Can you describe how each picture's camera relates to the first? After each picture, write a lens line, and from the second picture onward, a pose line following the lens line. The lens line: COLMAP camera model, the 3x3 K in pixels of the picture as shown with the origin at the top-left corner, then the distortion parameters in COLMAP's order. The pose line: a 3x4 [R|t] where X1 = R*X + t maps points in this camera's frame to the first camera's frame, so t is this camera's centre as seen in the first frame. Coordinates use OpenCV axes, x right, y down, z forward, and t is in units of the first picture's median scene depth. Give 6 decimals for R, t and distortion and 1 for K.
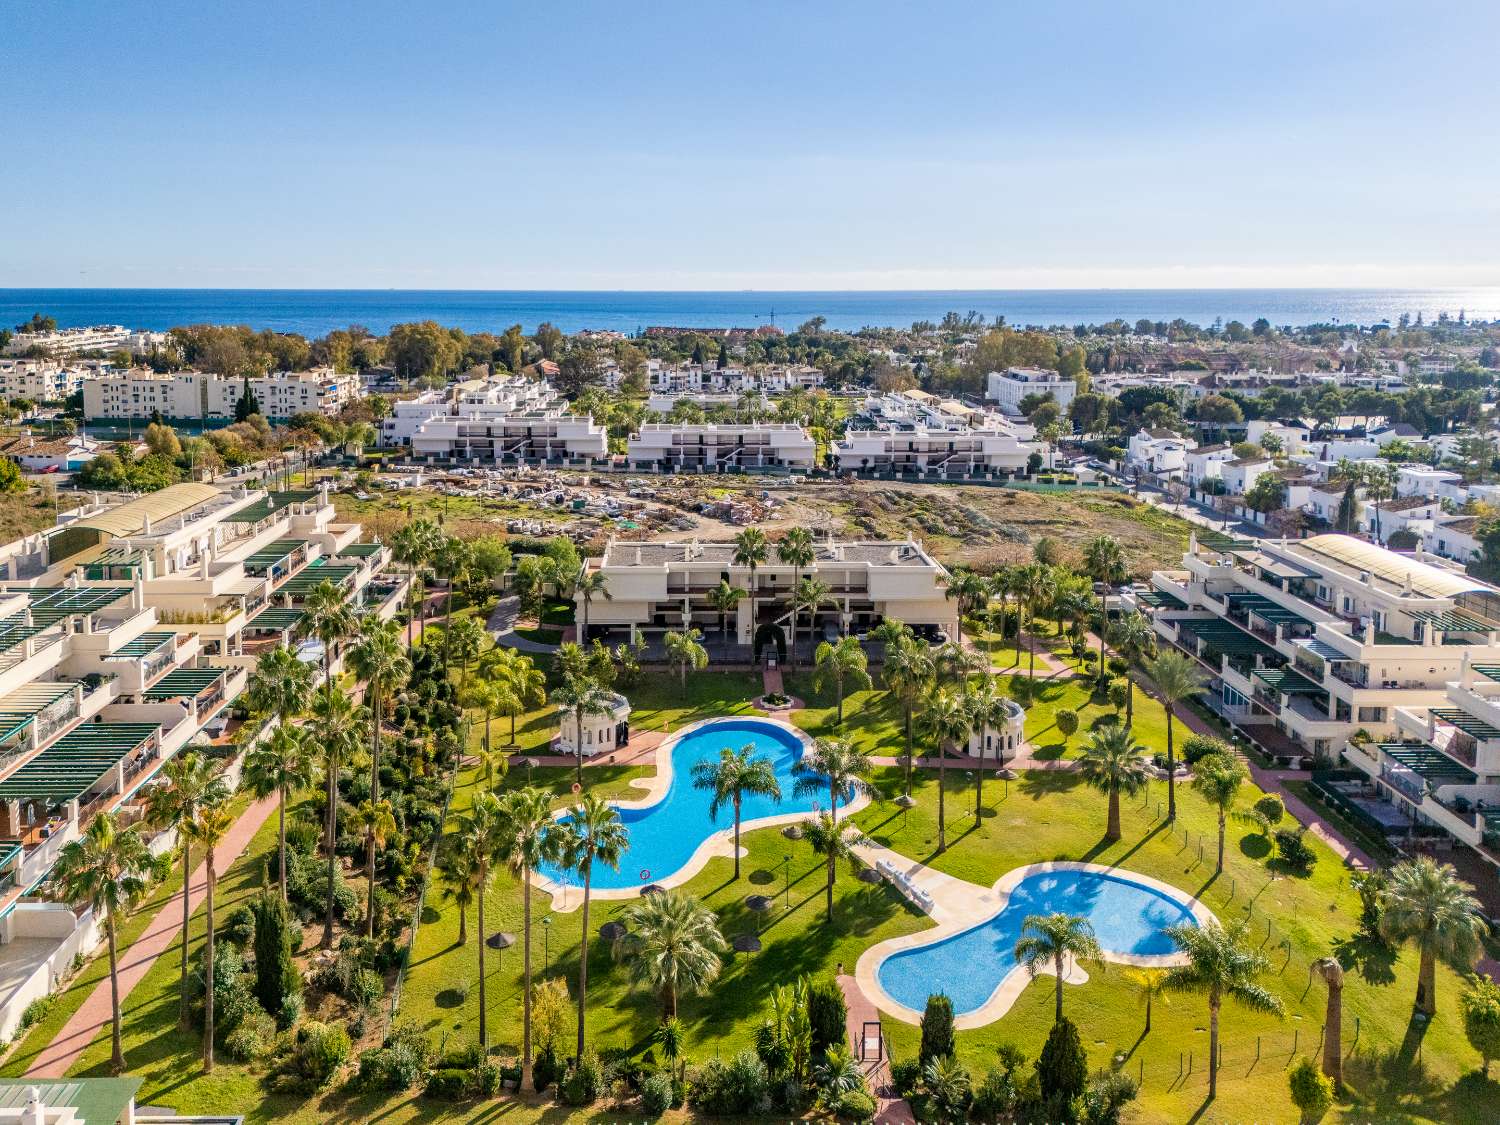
lens RADIAL K [[1484.4, 0, 750.0], [0, 1484.4, 562.5], [0, 0, 1]] dist [0.209874, -0.466723]
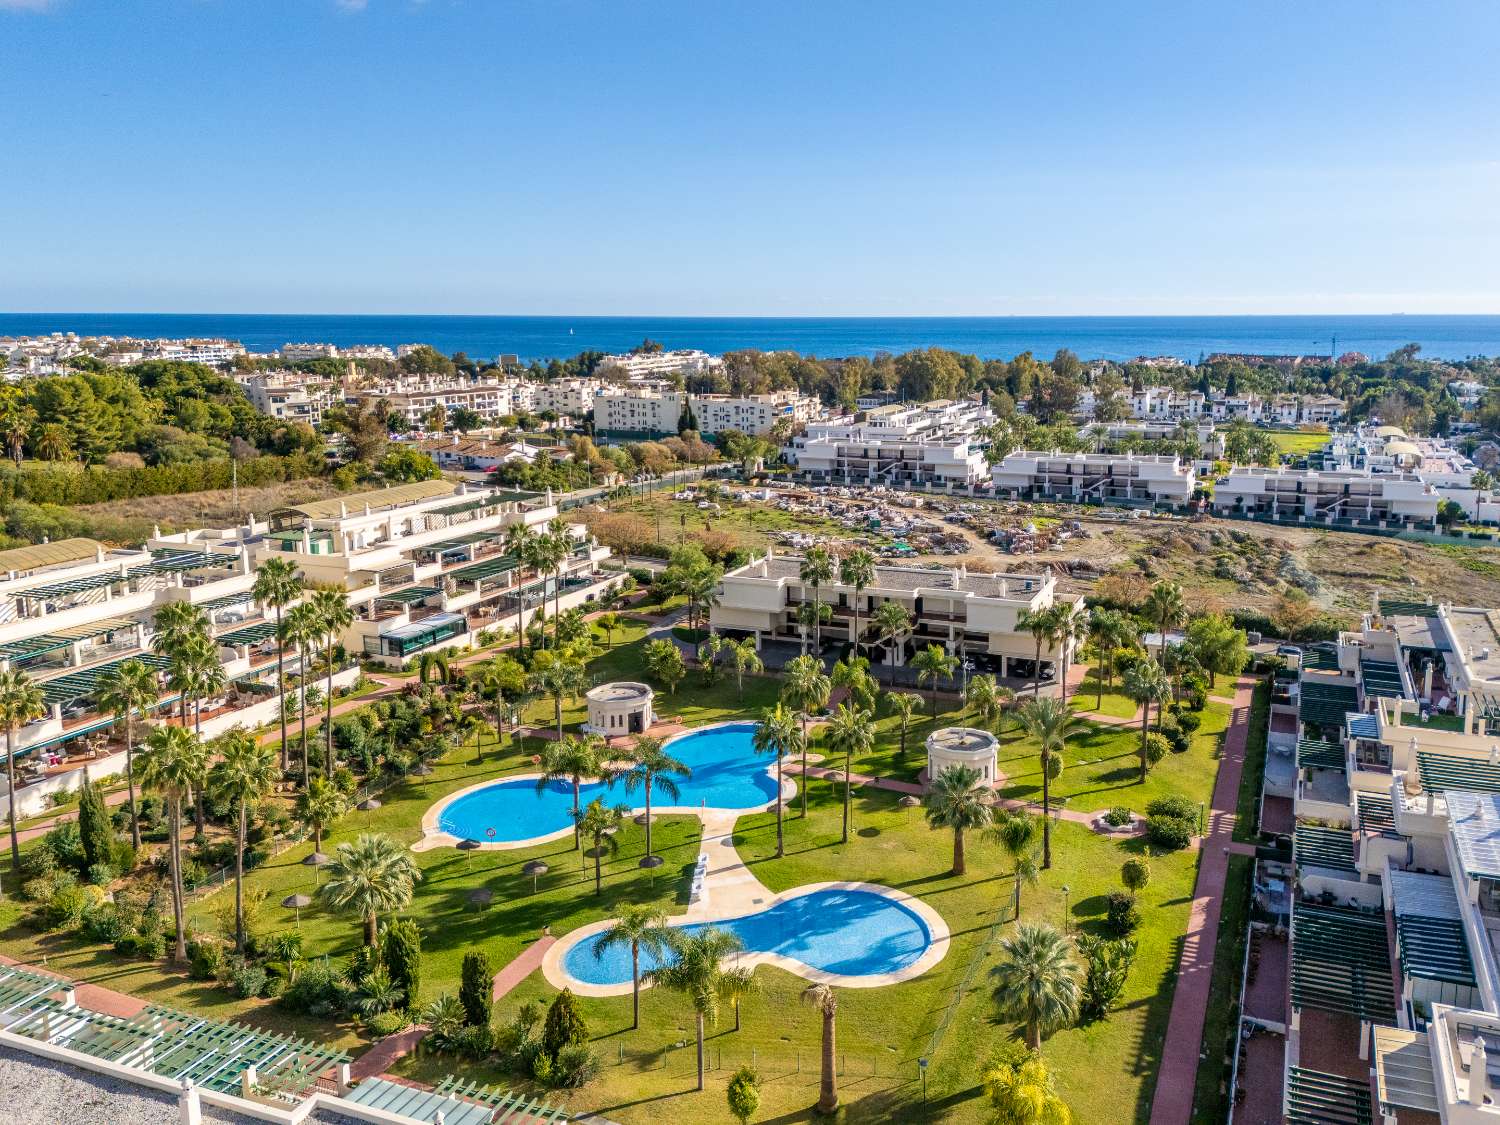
lens RADIAL K [[1484.4, 0, 750.0], [0, 1484.4, 562.5], [0, 0, 1]] dist [0.209874, -0.466723]
pose [[0.907549, 0.074307, -0.413319, 0.193666], [-0.080994, 0.996714, 0.001347, -0.005028], [0.412061, 0.032254, 0.910585, 0.010670]]
